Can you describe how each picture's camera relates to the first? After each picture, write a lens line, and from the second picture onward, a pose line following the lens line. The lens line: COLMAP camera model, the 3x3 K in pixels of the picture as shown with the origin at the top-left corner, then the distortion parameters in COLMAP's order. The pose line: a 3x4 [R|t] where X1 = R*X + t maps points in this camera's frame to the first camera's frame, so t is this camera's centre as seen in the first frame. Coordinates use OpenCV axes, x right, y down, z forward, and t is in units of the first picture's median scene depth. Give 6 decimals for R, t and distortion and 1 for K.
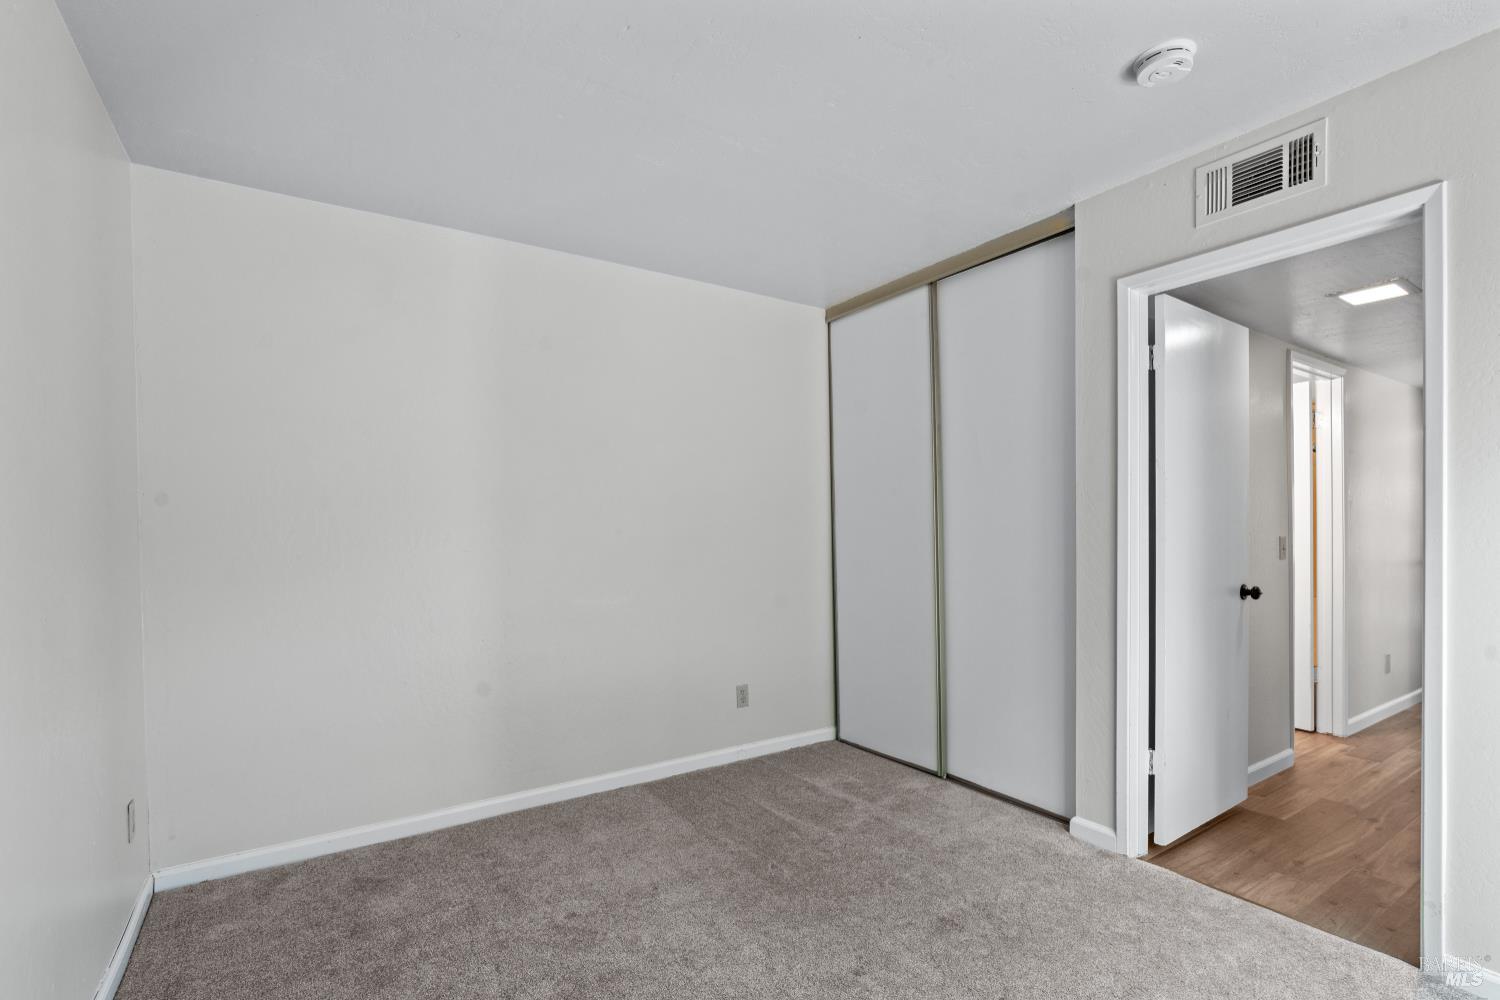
lens RADIAL K [[683.2, 0, 753.0], [0, 683.2, 531.9], [0, 0, 1]] dist [-0.016398, 0.000116]
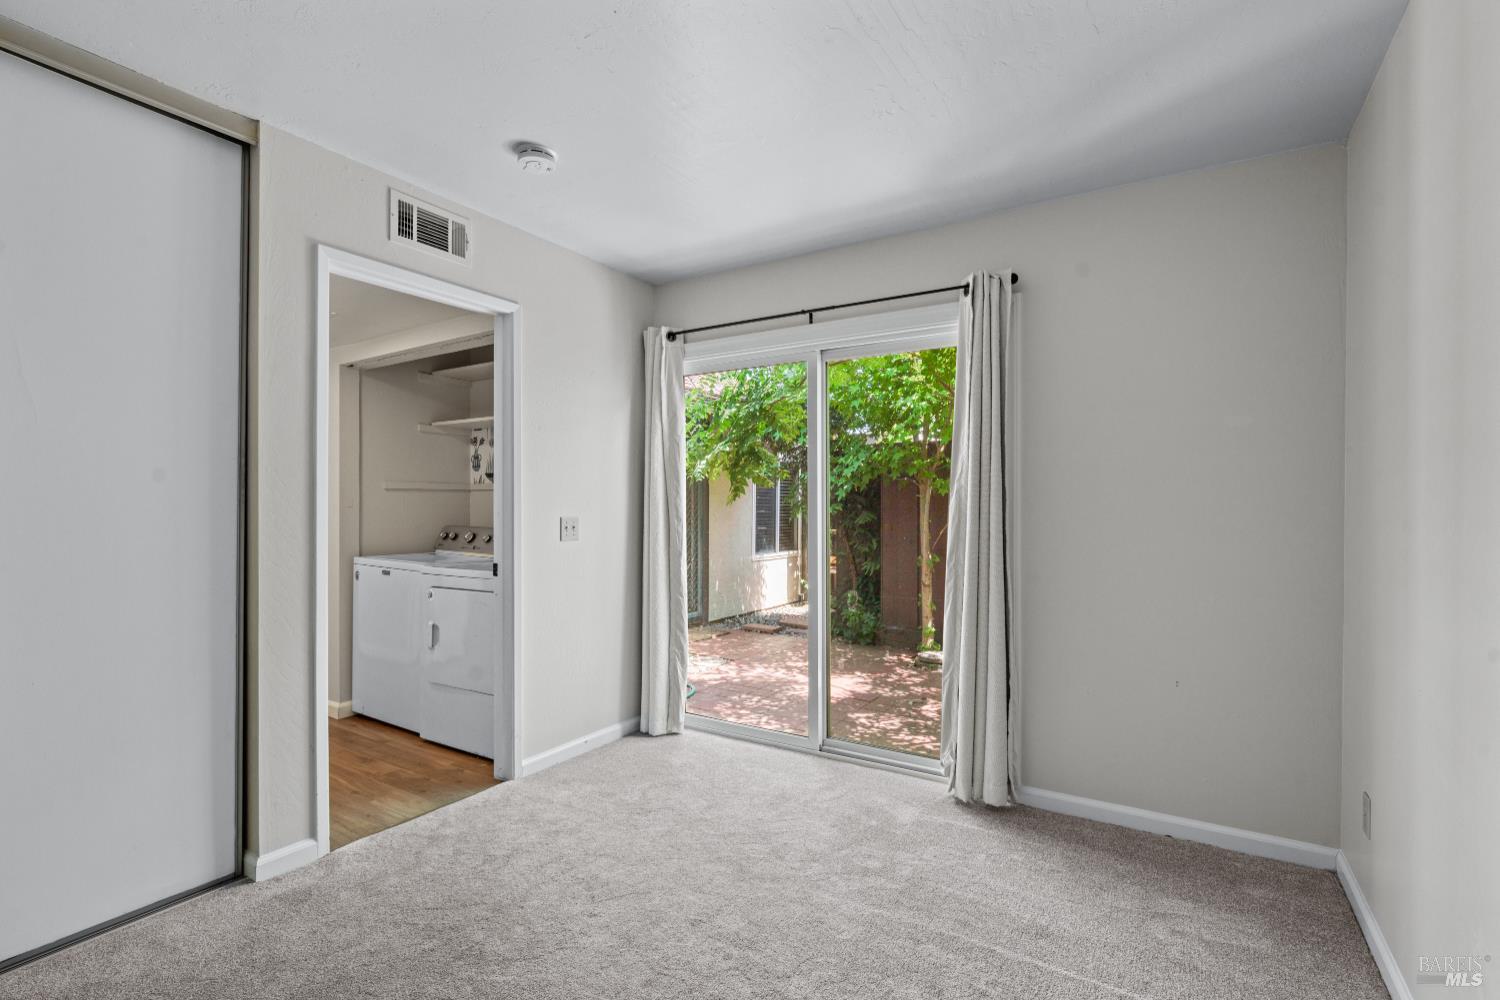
lens RADIAL K [[692.8, 0, 747.4], [0, 692.8, 496.5], [0, 0, 1]] dist [-0.017783, 0.004774]
pose [[-0.403498, 0.019234, 0.914778, -0.625364], [0.006174, 0.999813, -0.018299, -0.001151], [-0.914960, -0.001736, -0.403542, 0.925302]]
